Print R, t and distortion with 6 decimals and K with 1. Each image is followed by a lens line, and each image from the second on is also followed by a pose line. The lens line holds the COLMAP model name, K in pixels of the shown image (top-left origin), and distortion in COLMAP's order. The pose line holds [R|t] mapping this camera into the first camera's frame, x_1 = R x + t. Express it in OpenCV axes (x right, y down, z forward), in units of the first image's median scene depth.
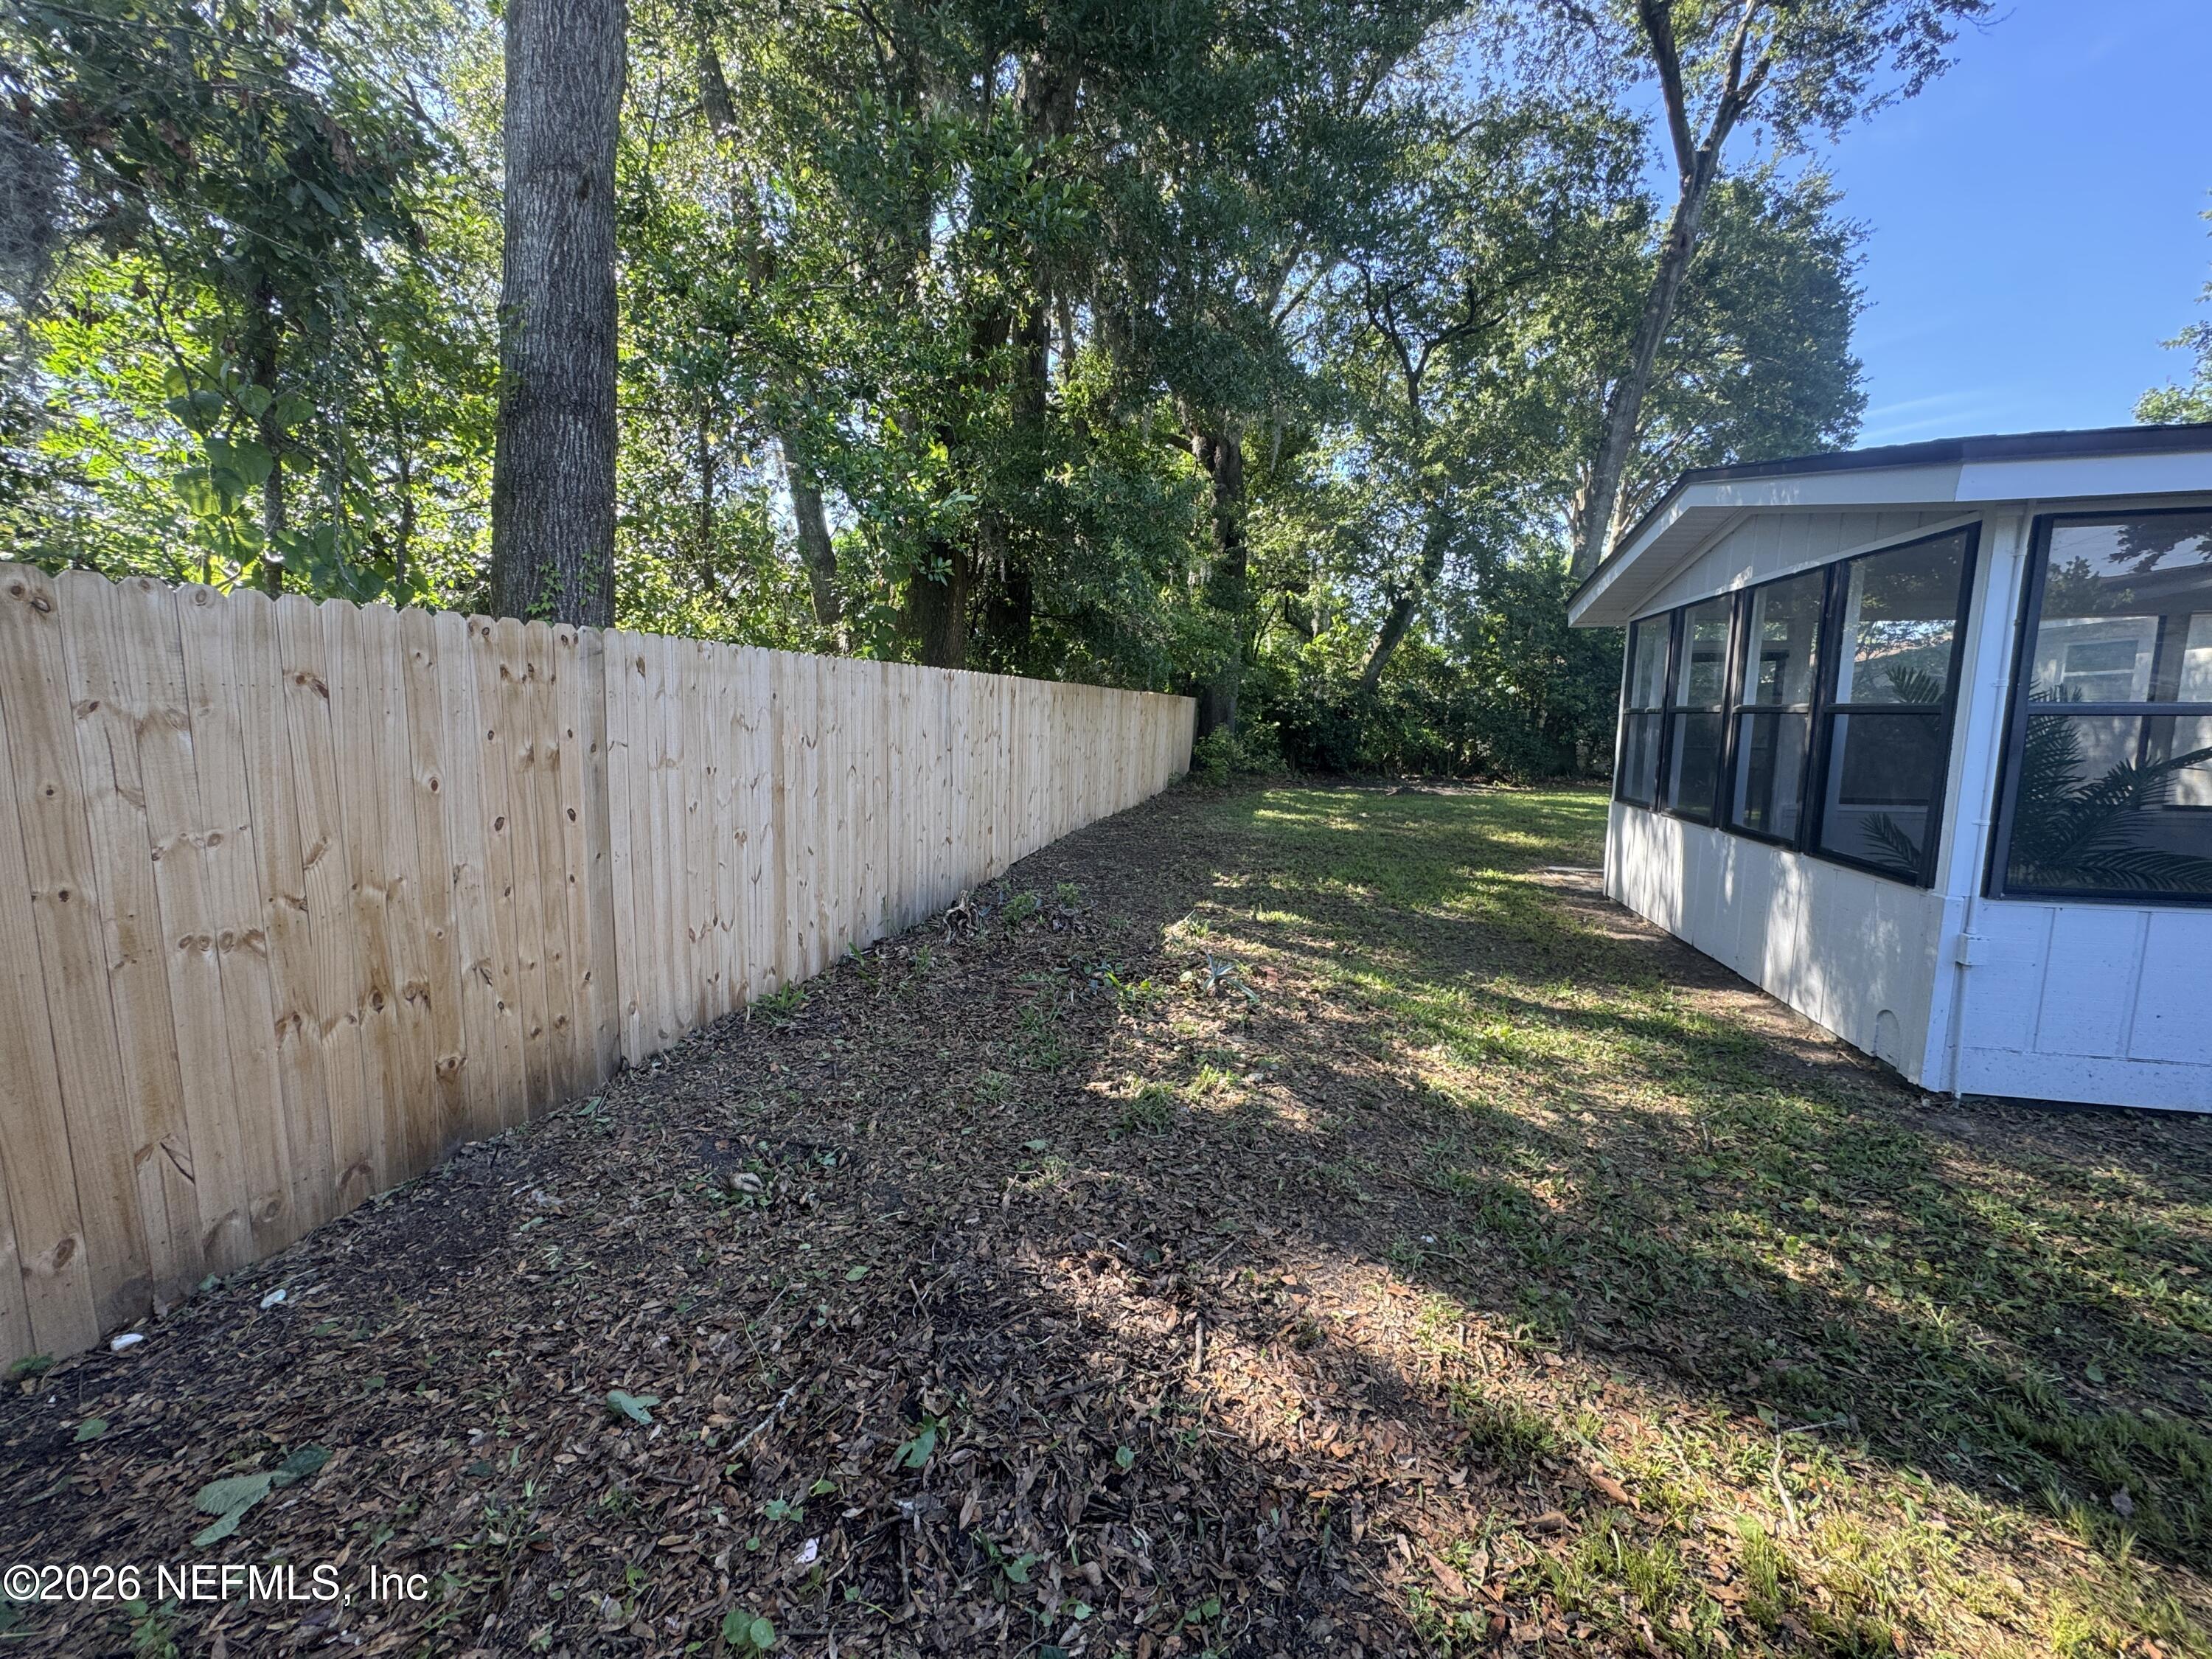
lens RADIAL K [[888.1, 0, 1106.0], [0, 888.1, 829.5], [0, 0, 1]] dist [-0.003070, 0.000093]
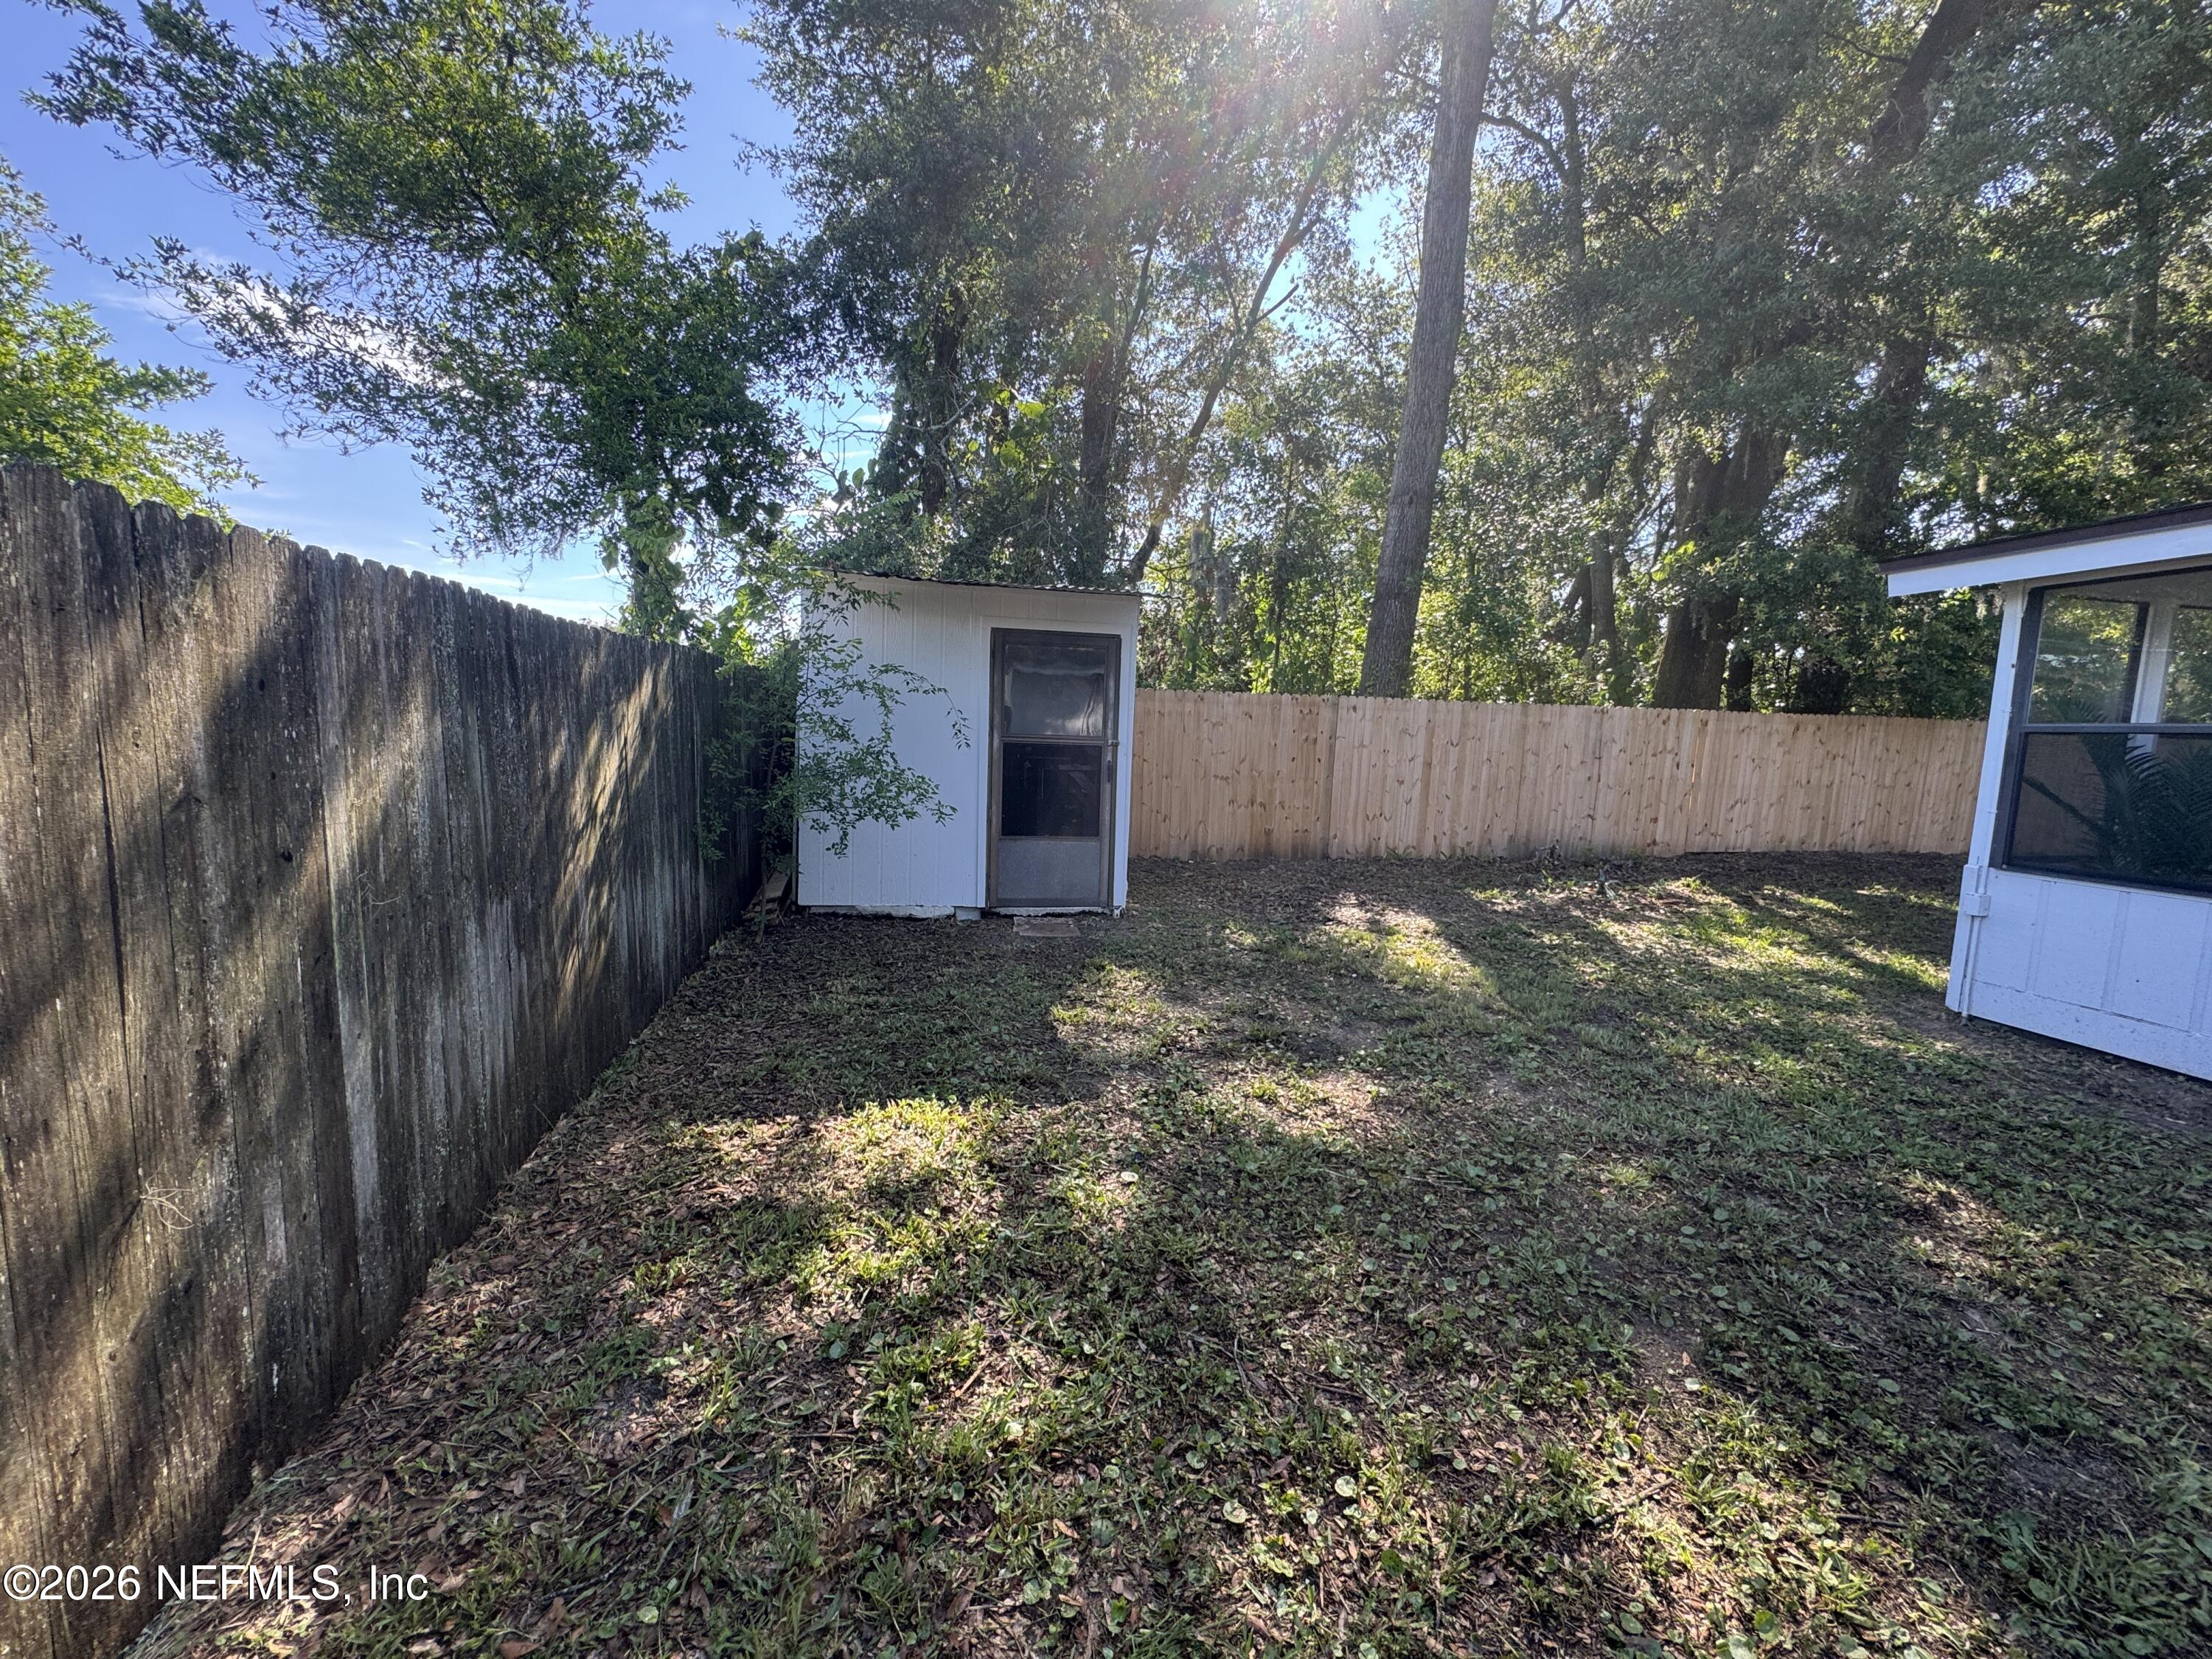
lens RADIAL K [[888.1, 0, 1106.0], [0, 888.1, 829.5], [0, 0, 1]] dist [-0.003070, 0.000093]
pose [[0.424528, 0.111848, -0.898480, 1.664789], [-0.146559, 0.987743, 0.053712, 0.146820], [0.893475, 0.108878, 0.435716, -0.829171]]
